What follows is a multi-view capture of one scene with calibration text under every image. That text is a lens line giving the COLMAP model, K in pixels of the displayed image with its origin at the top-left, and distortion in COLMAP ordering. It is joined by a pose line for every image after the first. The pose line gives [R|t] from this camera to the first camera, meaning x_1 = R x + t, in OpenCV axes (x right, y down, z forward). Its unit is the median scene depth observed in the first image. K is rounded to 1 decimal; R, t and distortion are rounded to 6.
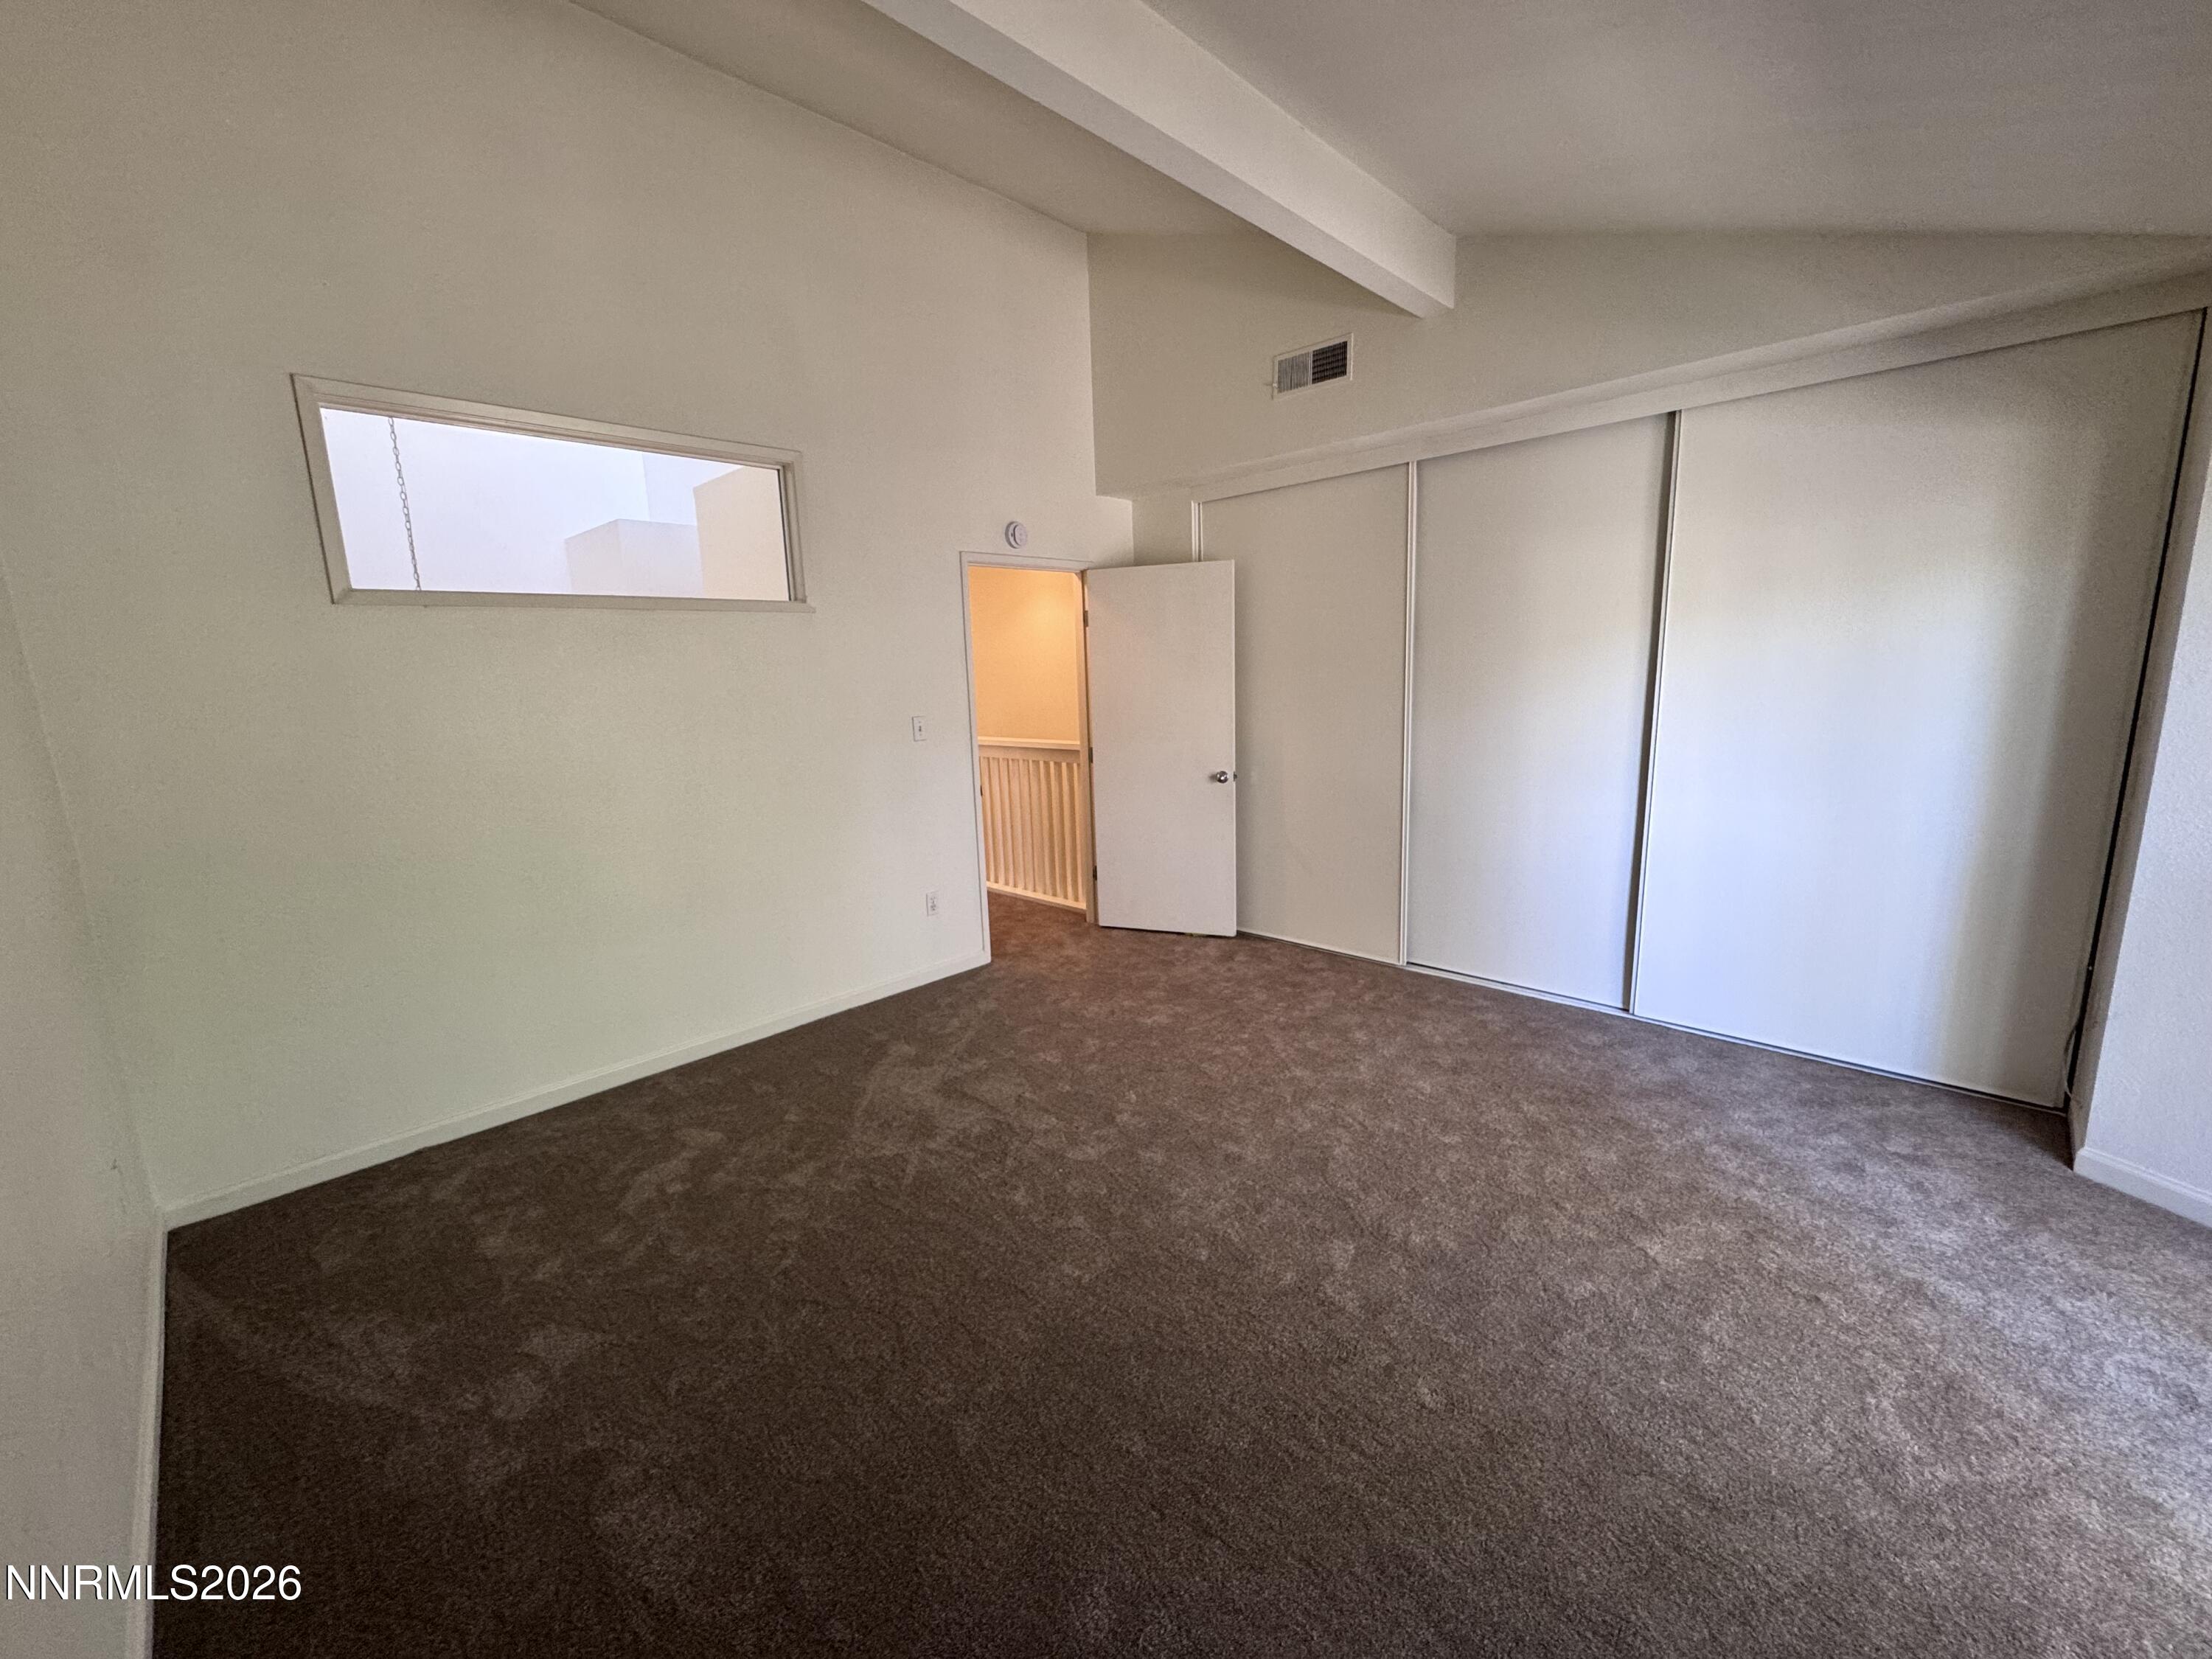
lens RADIAL K [[886.2, 0, 1110.2], [0, 886.2, 825.5], [0, 0, 1]] dist [-0.001032, -0.000246]
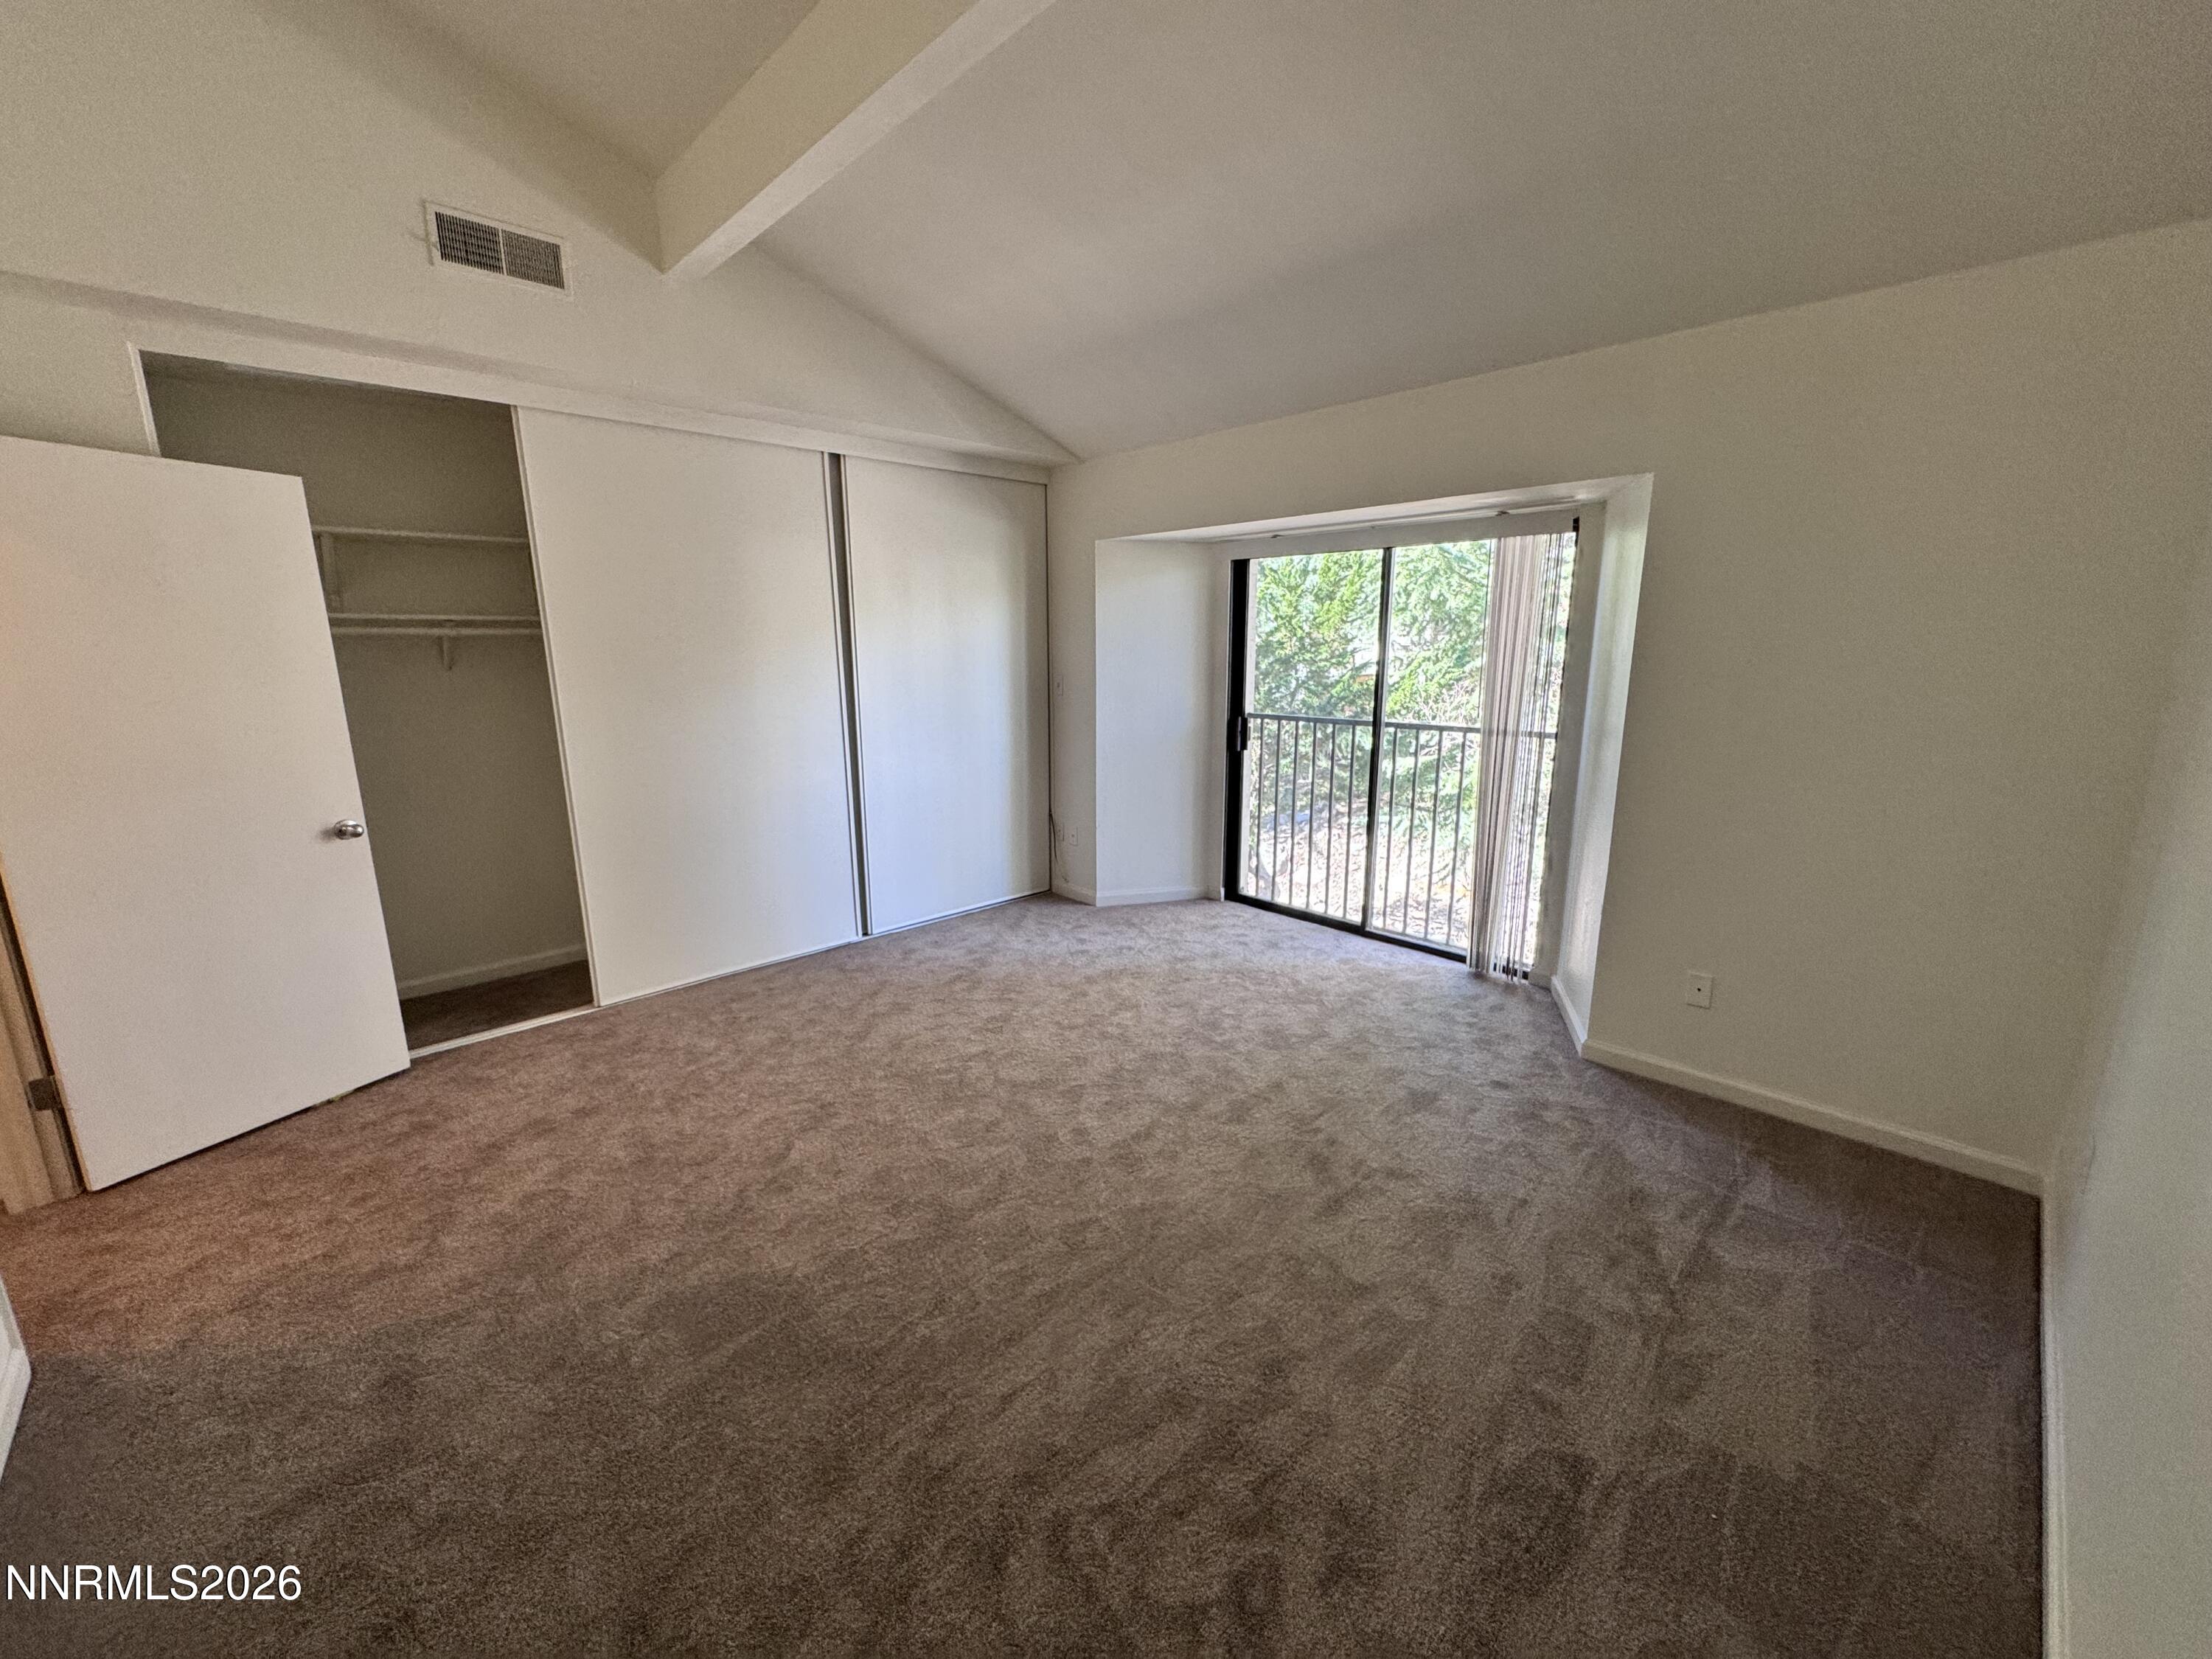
lens RADIAL K [[886.2, 0, 1107.9], [0, 886.2, 839.1], [0, 0, 1]] dist [-0.001032, -0.000246]
pose [[0.027982, -0.186986, 0.981964, -0.755210], [0.180248, 0.967190, 0.179036, -0.103358], [-0.983223, 0.171987, 0.060768, 0.695446]]
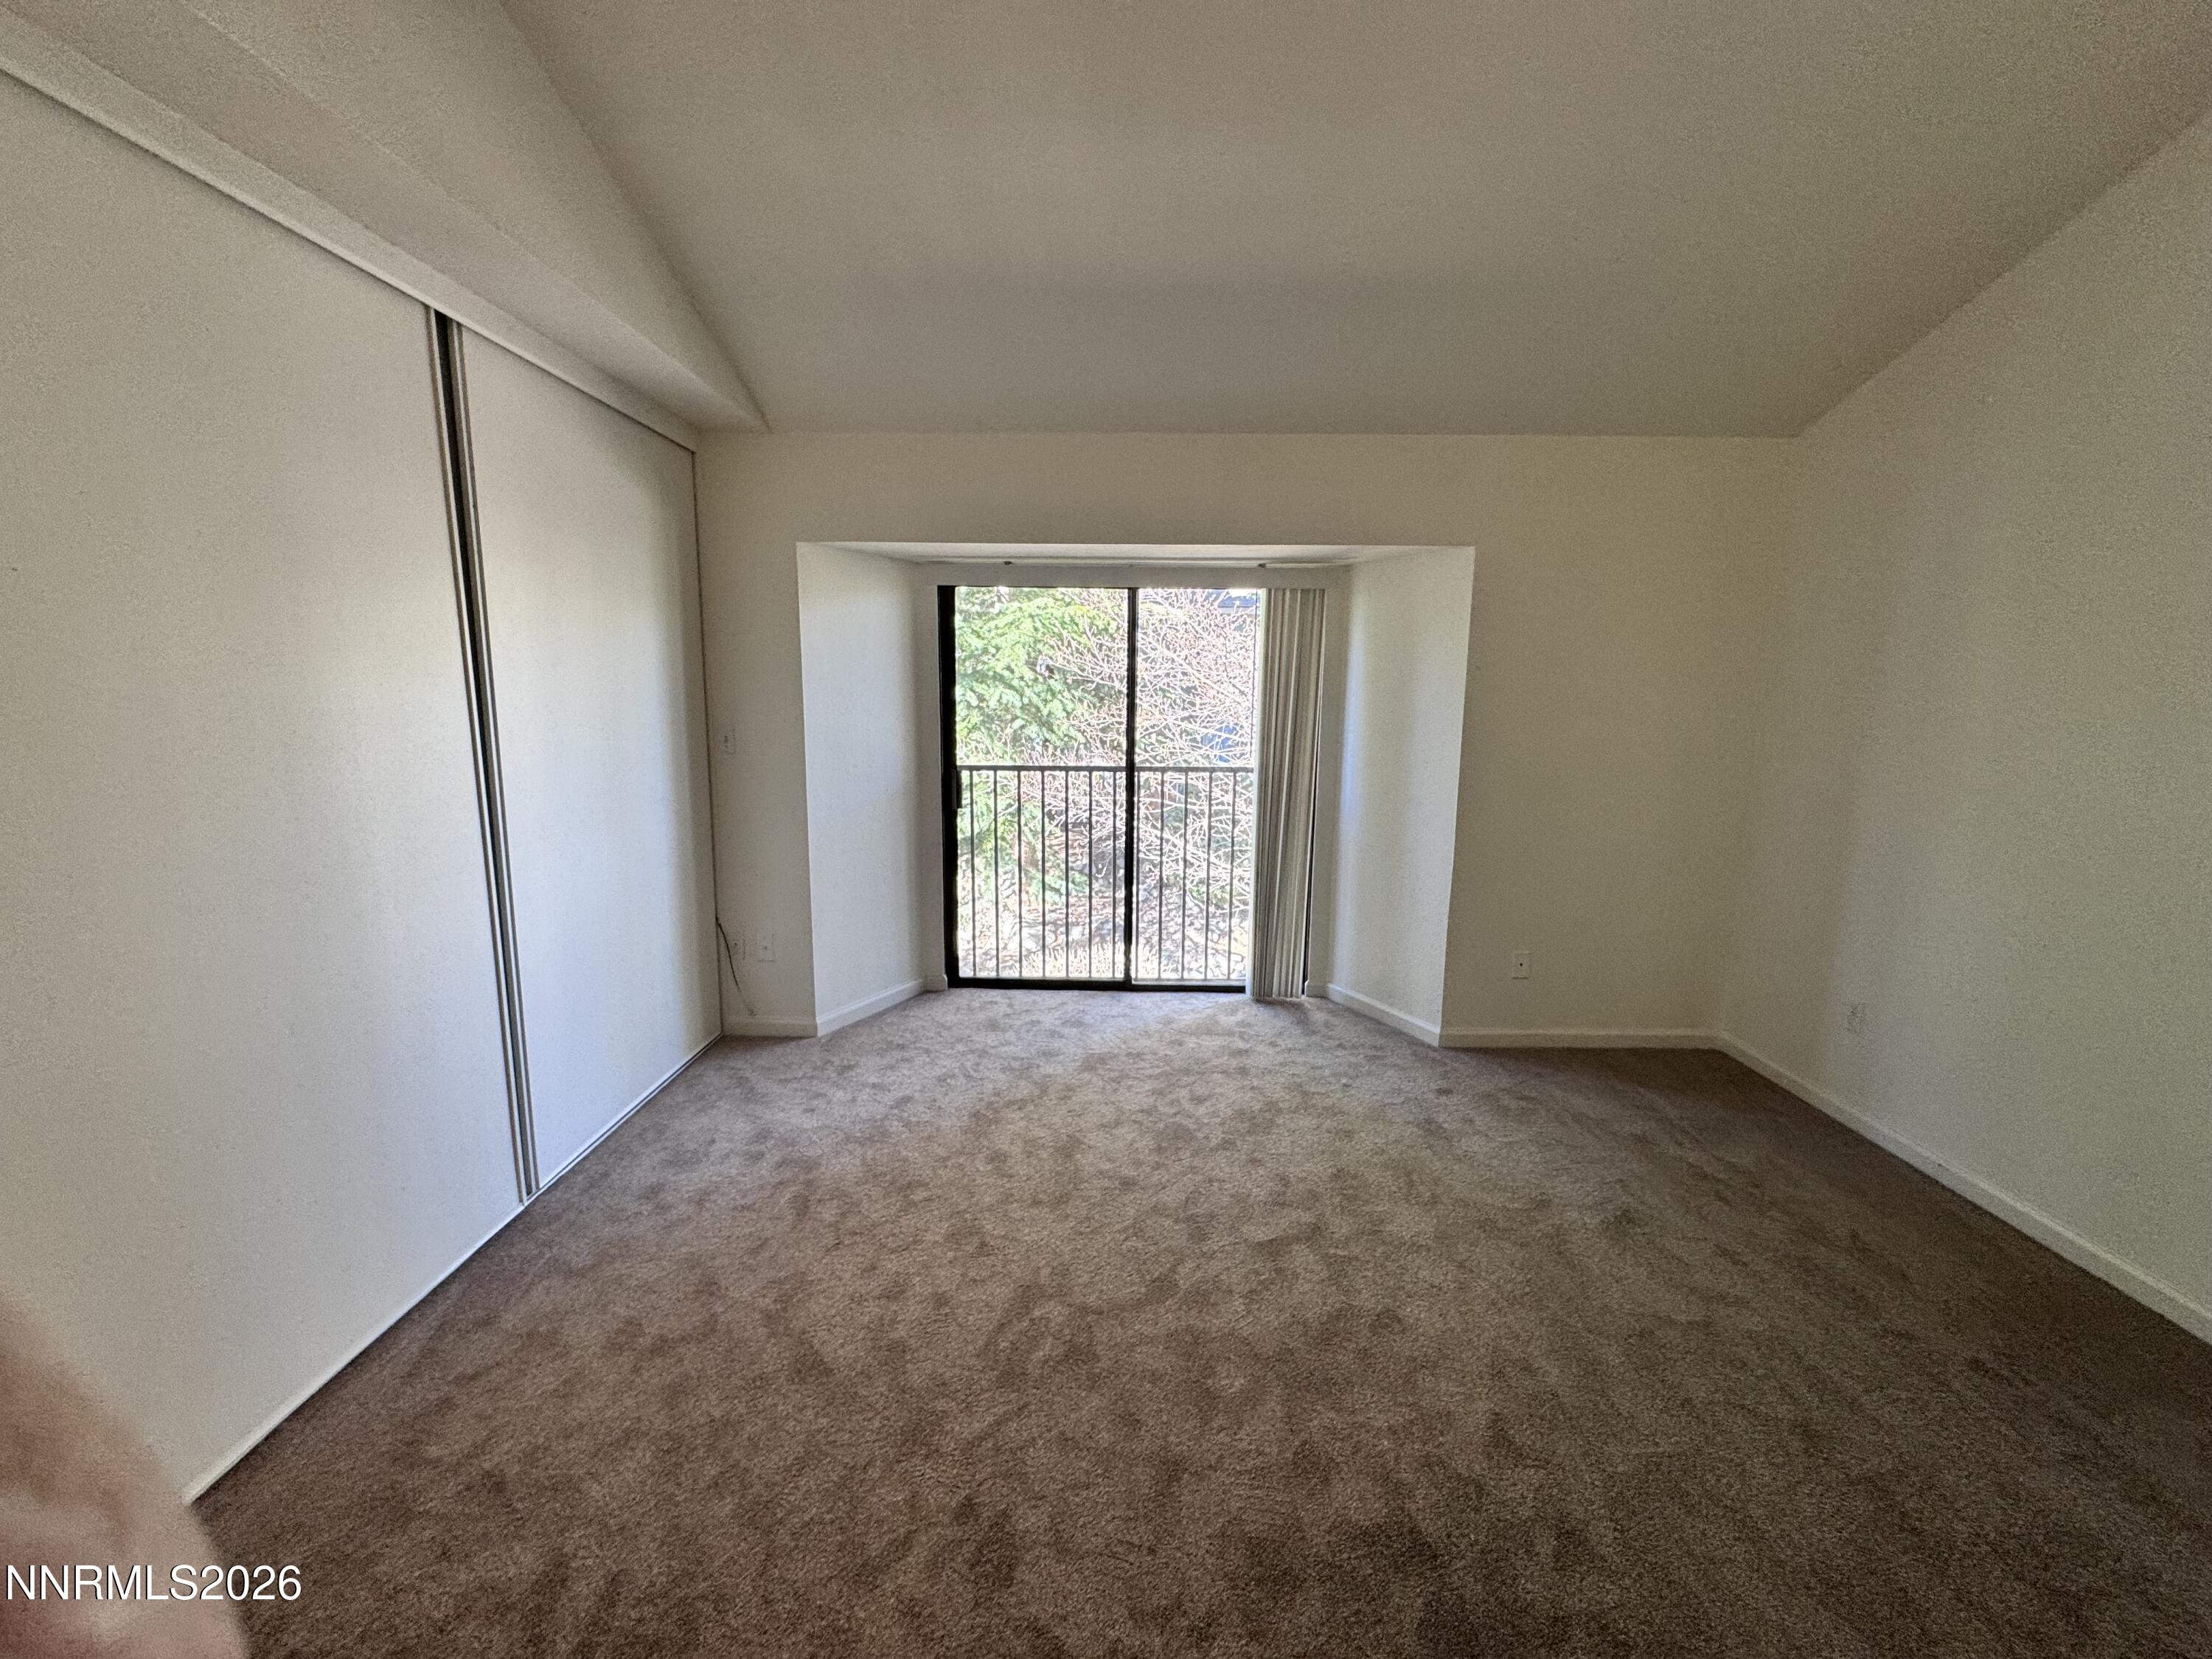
lens RADIAL K [[886.2, 0, 1110.1], [0, 886.2, 833.9], [0, 0, 1]] dist [-0.001032, -0.000246]
pose [[-0.695140, -0.089867, 0.713235, -0.249711], [0.140674, 0.955968, 0.257557, -0.215628], [-0.704976, 0.279372, -0.651890, 1.295722]]
